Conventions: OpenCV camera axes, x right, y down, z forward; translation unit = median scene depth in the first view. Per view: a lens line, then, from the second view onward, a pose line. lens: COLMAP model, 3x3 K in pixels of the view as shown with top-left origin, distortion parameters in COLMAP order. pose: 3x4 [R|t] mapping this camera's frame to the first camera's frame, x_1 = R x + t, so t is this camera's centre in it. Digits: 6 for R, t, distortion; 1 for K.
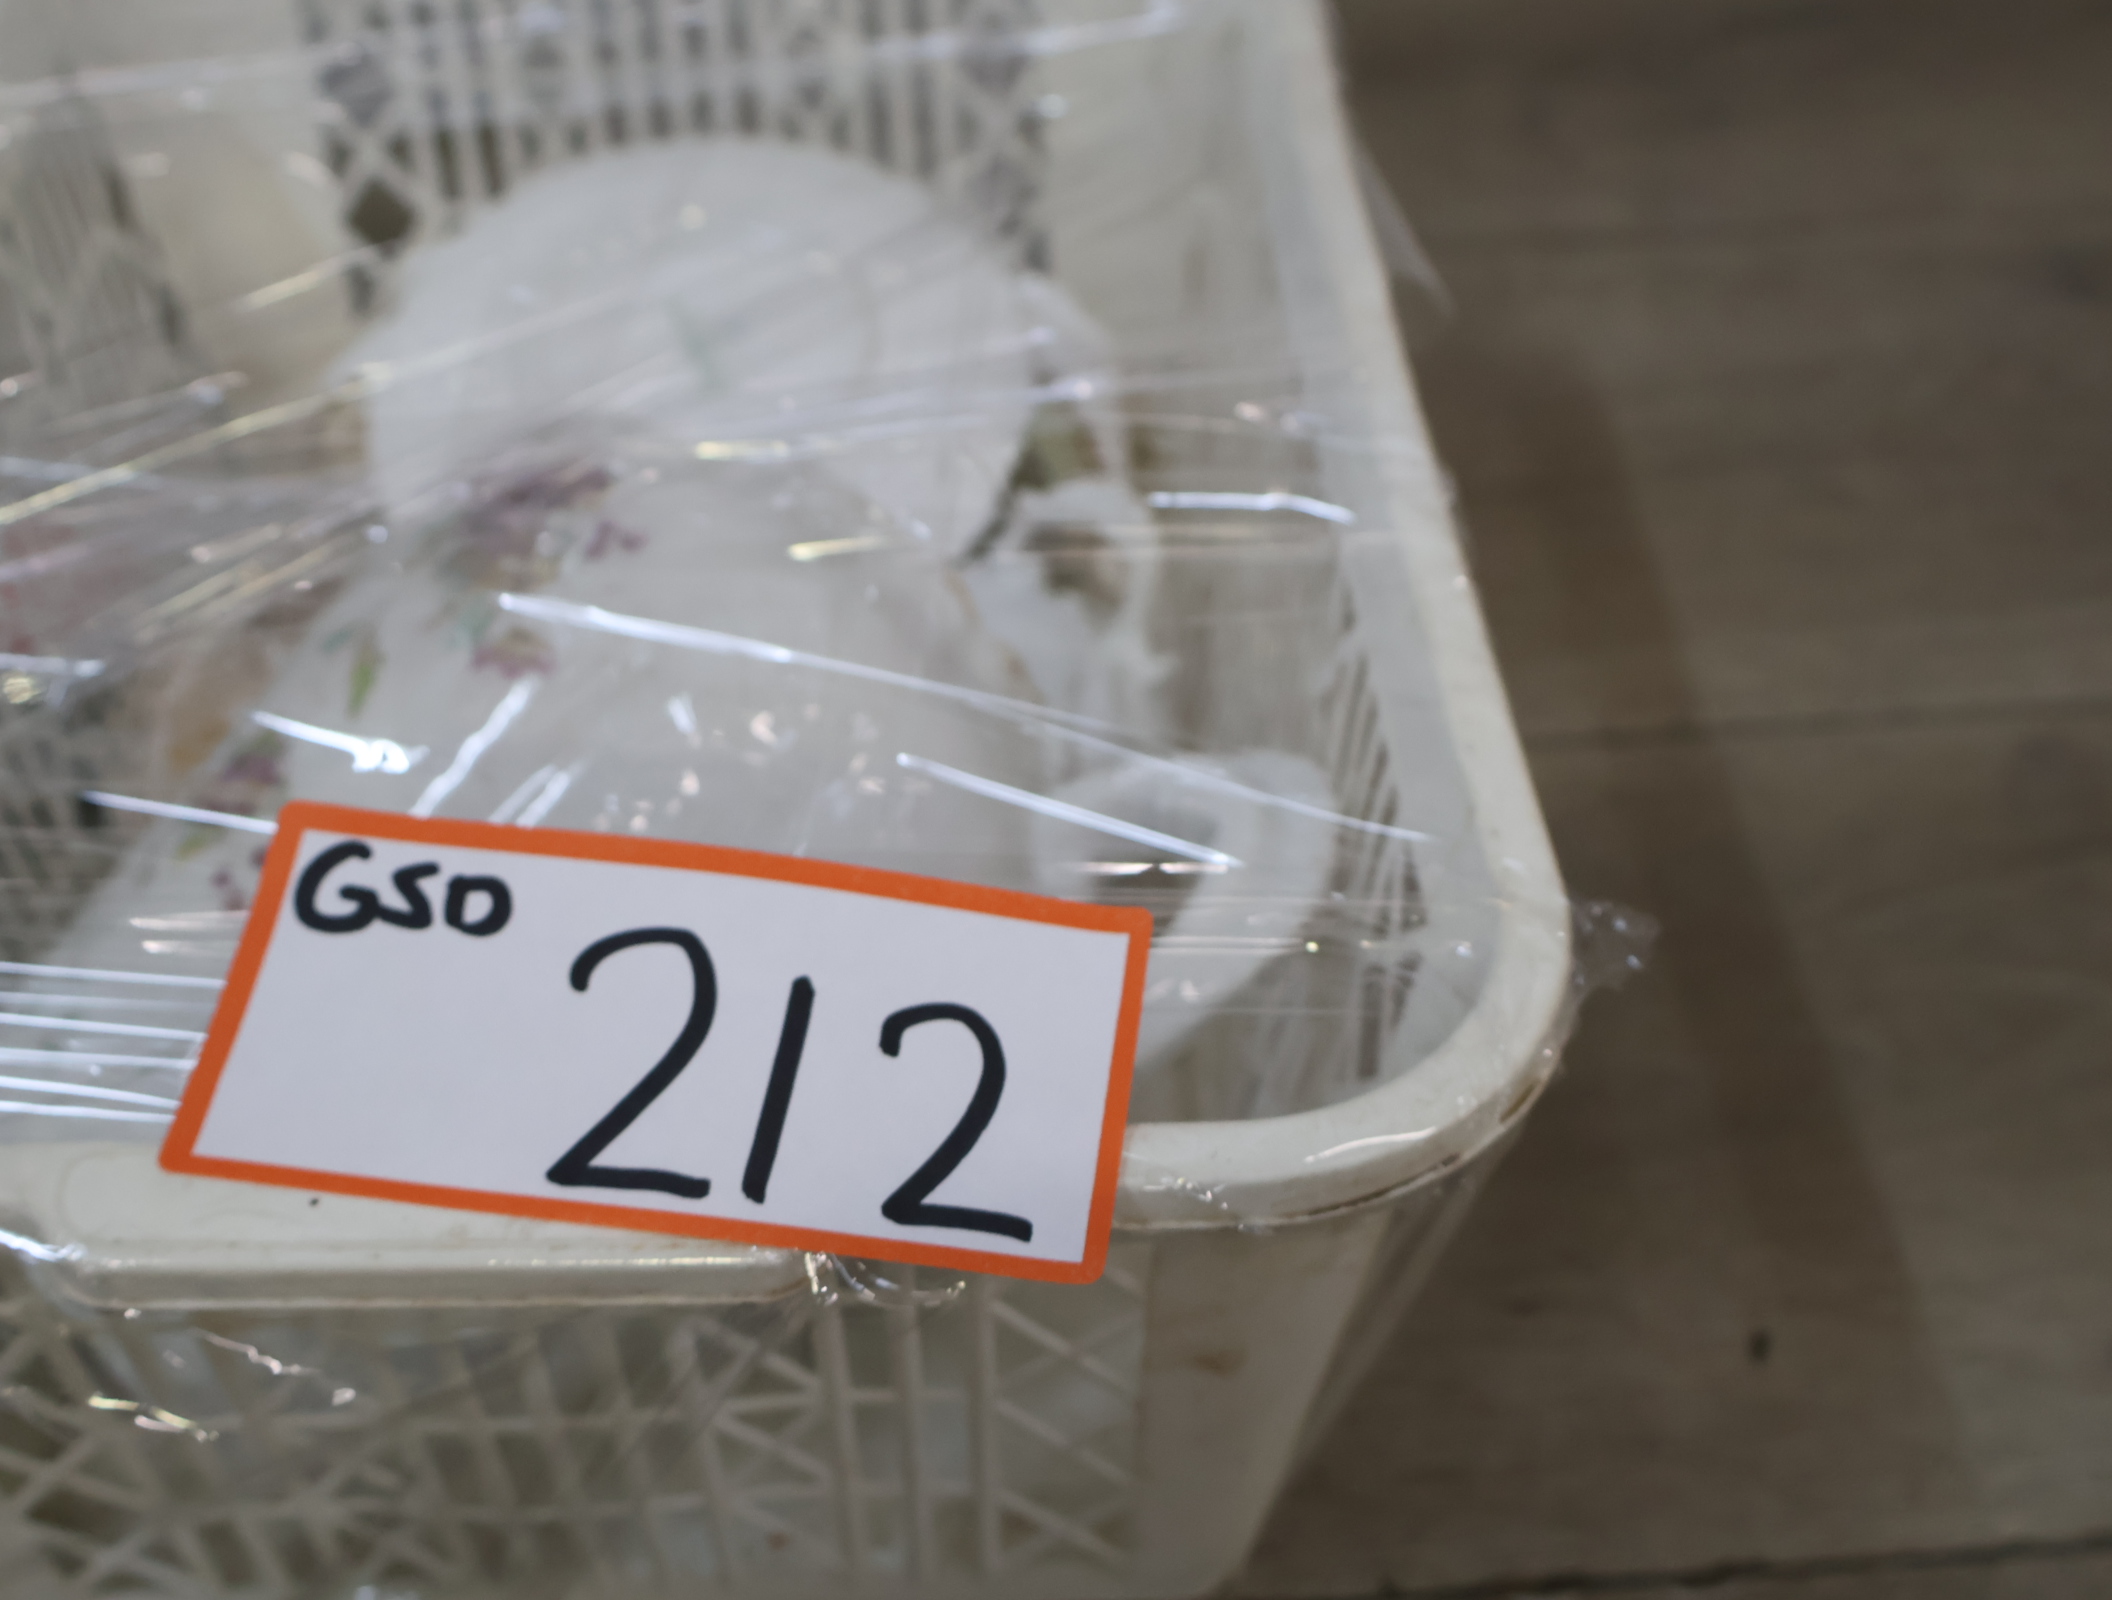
lens RADIAL K [[2707.6, 0, 1056.0], [0, 2707.6, 800.0], [0, 0, 1]] dist [0.012663, 0.006747]
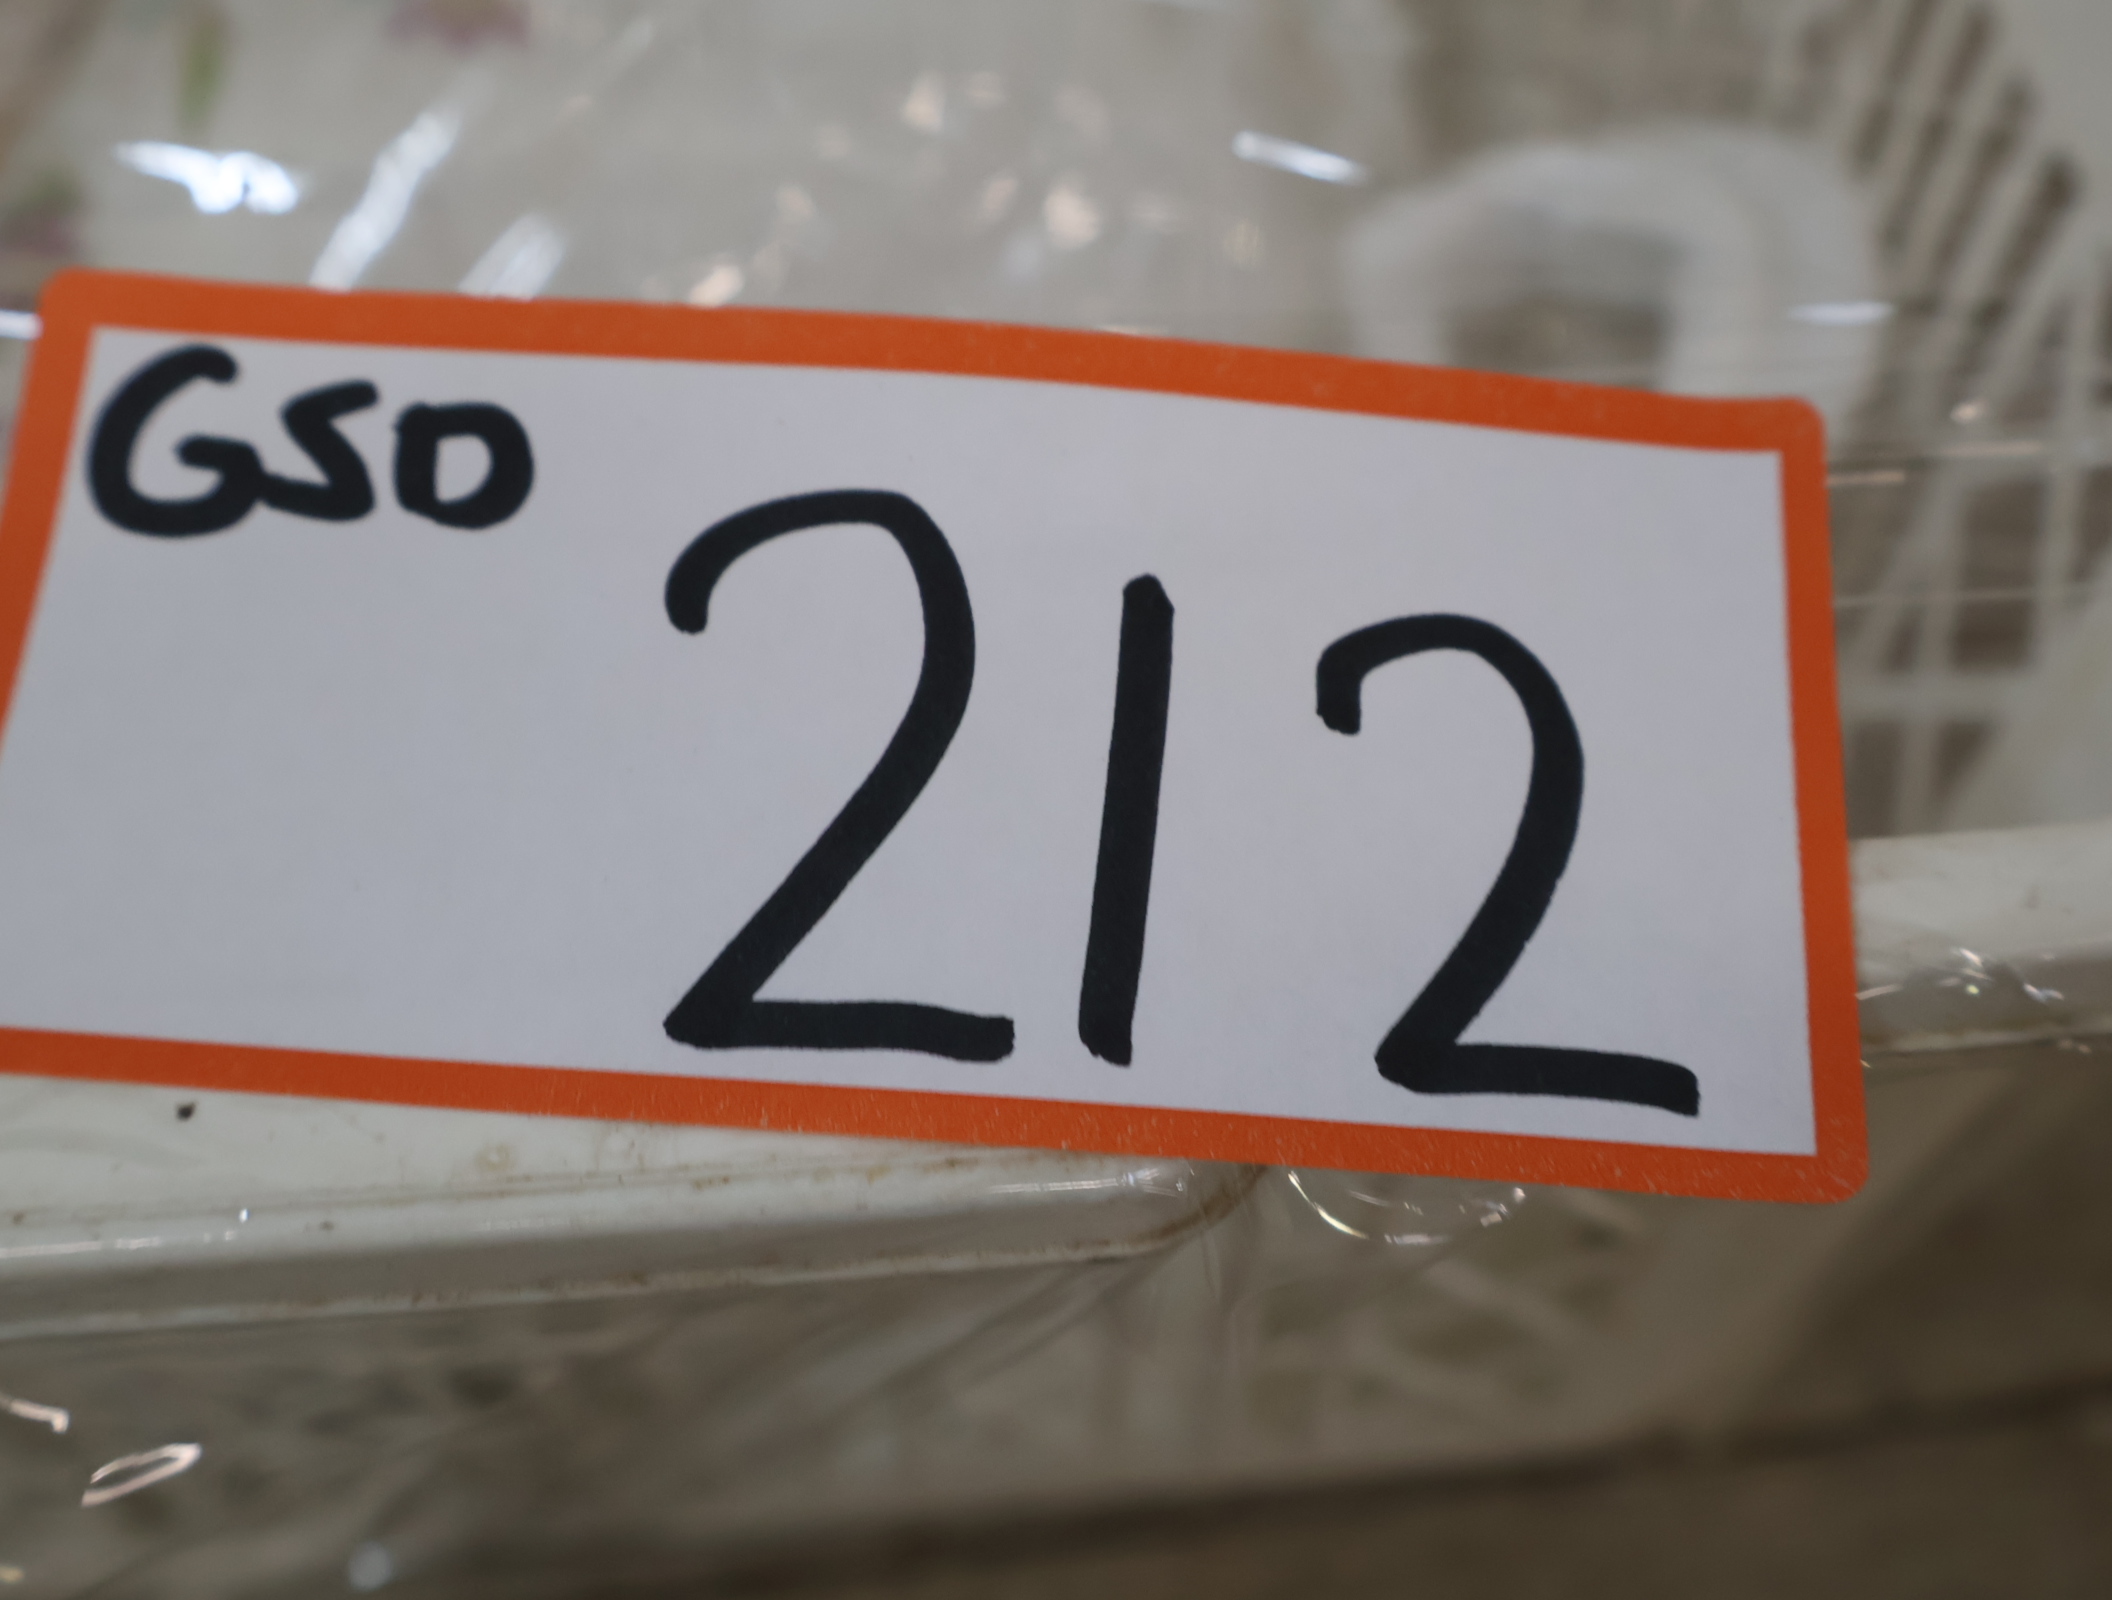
lens RADIAL K [[2707.6, 0, 1056.0], [0, 2707.6, 800.0], [0, 0, 1]] dist [0.012663, 0.006747]
pose [[0.998257, -0.056163, 0.018102, -0.123283], [0.051844, 0.981272, 0.185518, 0.013577], [-0.028182, -0.184256, 0.982474, 0.524008]]
